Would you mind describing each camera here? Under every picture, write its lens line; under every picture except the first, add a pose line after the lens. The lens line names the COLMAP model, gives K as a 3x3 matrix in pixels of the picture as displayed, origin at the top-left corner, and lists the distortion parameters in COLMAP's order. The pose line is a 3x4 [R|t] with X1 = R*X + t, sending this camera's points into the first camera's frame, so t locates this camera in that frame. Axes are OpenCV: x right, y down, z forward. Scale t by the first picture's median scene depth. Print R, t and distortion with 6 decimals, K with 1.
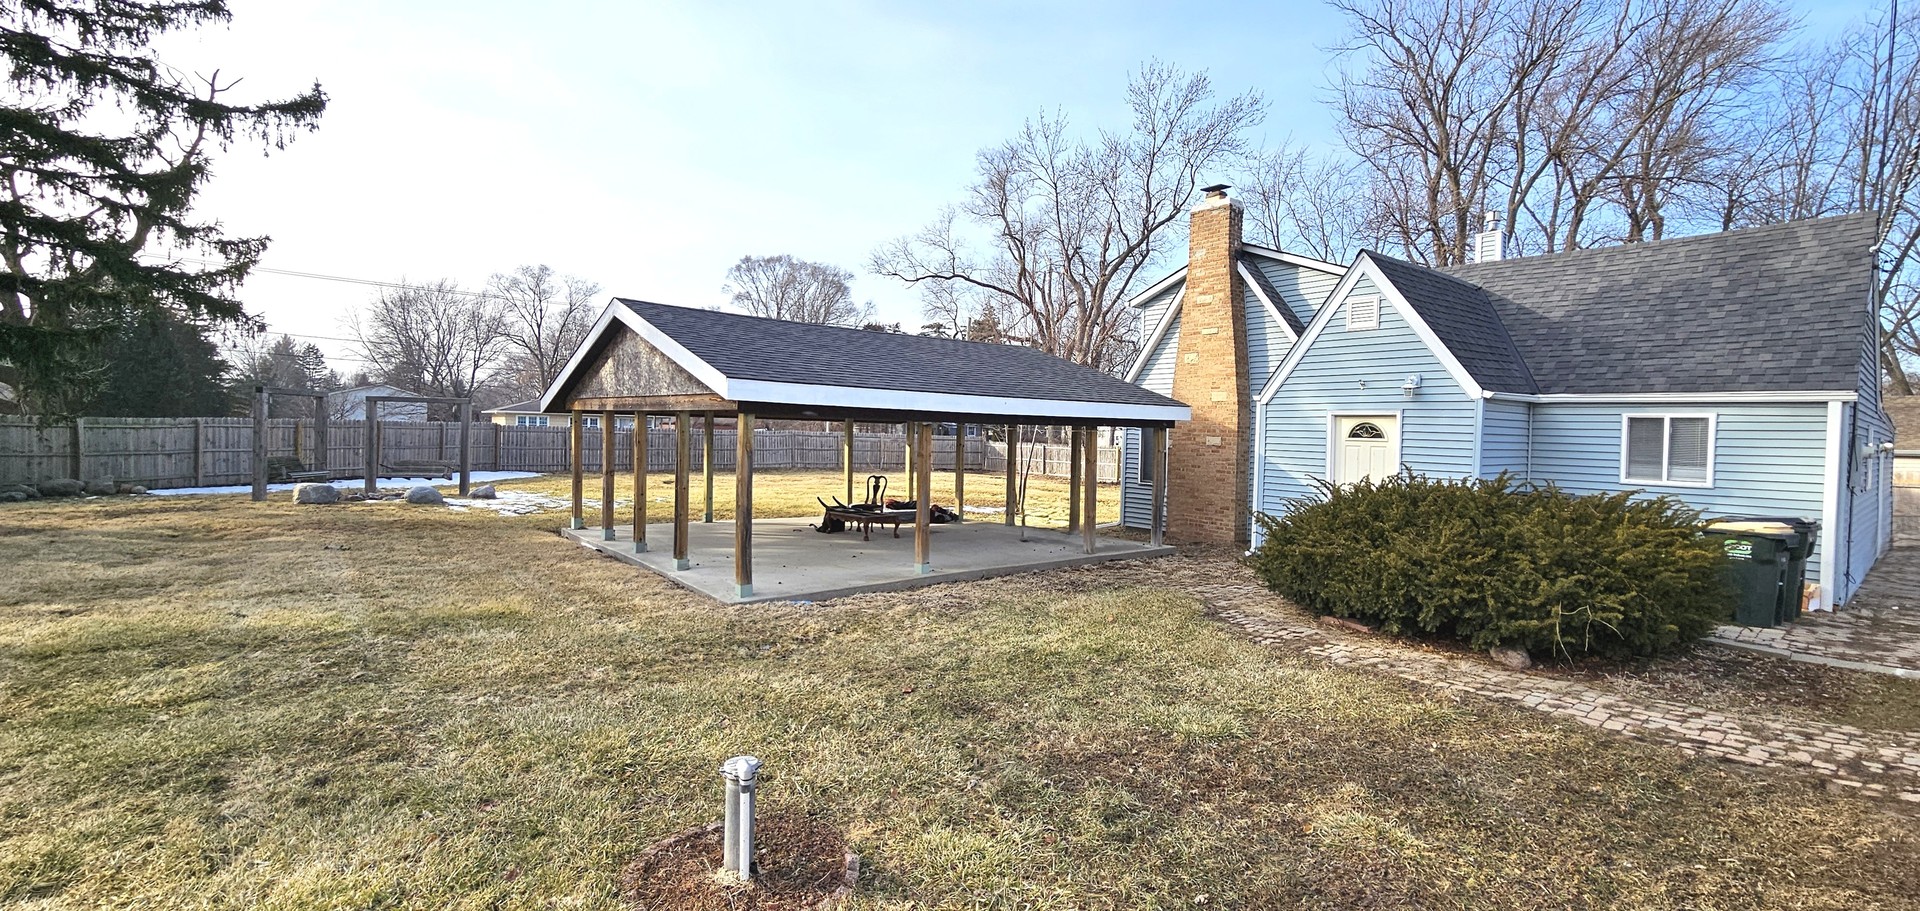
lens RADIAL K [[812.5, 0, 980.3], [0, 812.5, 449.0], [0, 0, 1]] dist [-0.001118, -0.000308]
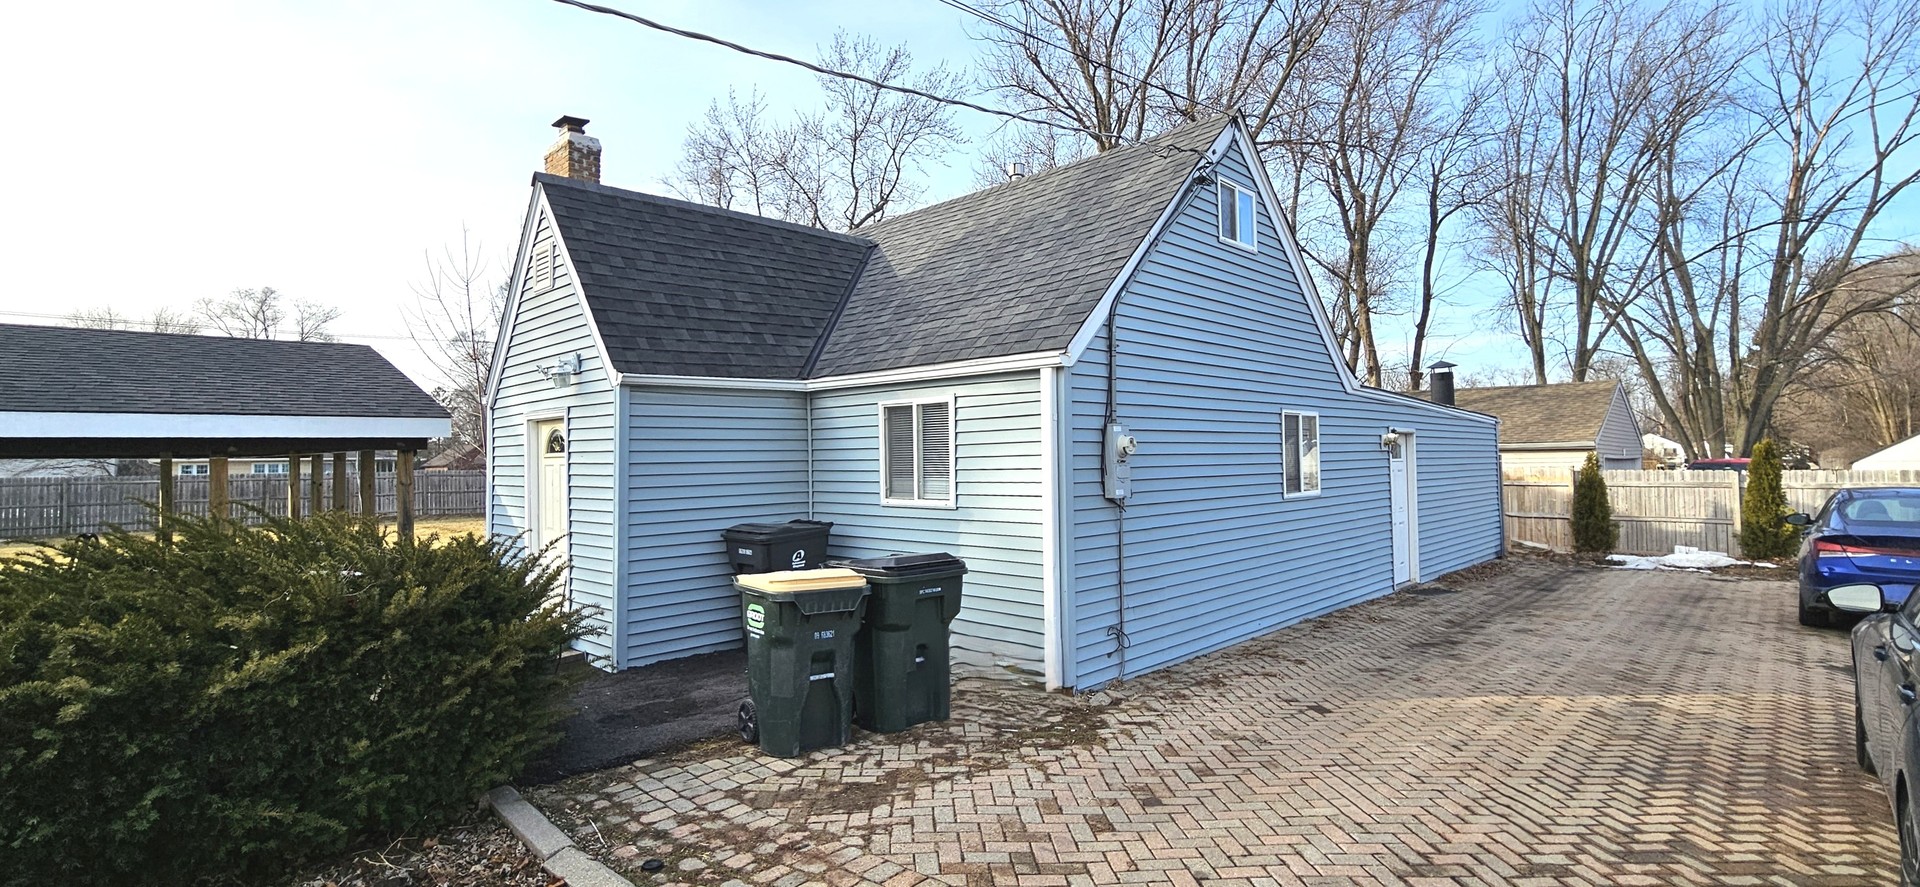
lens RADIAL K [[866.7, 0, 955.3], [0, 866.7, 437.5], [0, 0, 1]] dist [0.000271, 0.000986]
pose [[0.994284, -0.037212, 0.100075, 0.566596], [0.041896, 0.998103, -0.045117, 0.015312], [-0.098206, 0.049052, 0.993957, 0.204178]]
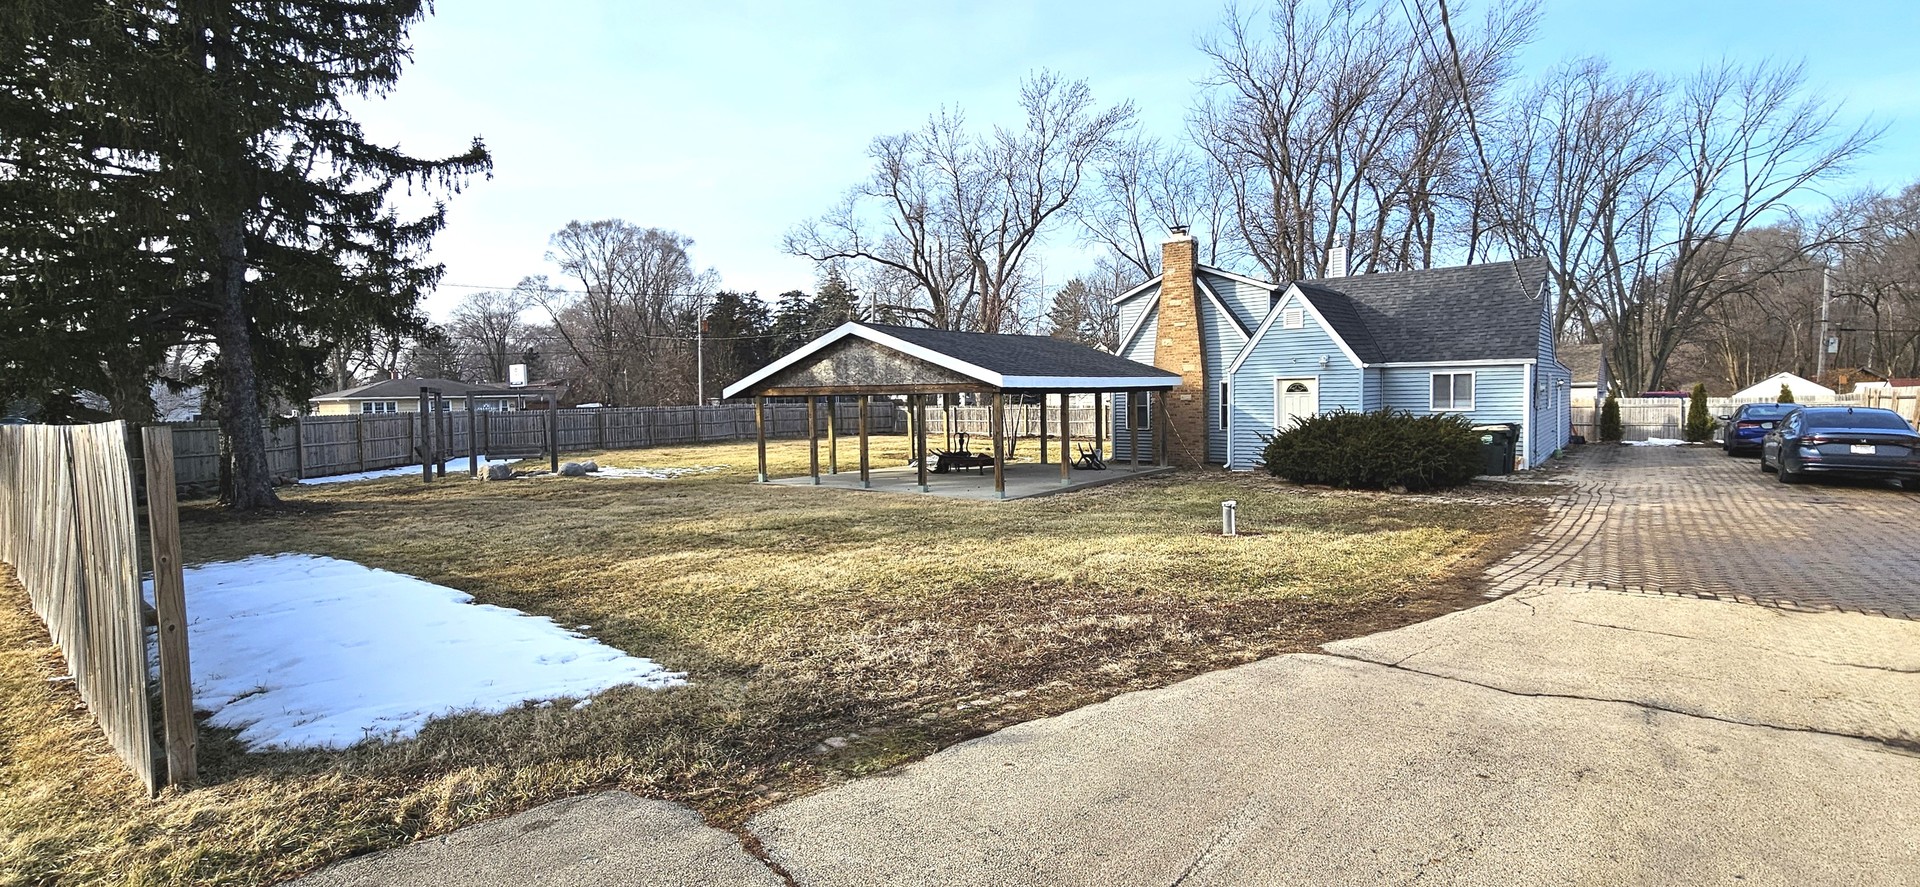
lens RADIAL K [[866.7, 0, 953.2], [0, 866.7, 436.7], [0, 0, 1]] dist [0.000271, 0.000986]
pose [[0.979196, -0.053469, 0.195746, -0.460680], [0.047785, 0.998291, 0.033649, -0.012078], [-0.197211, -0.023595, 0.980077, -0.497993]]
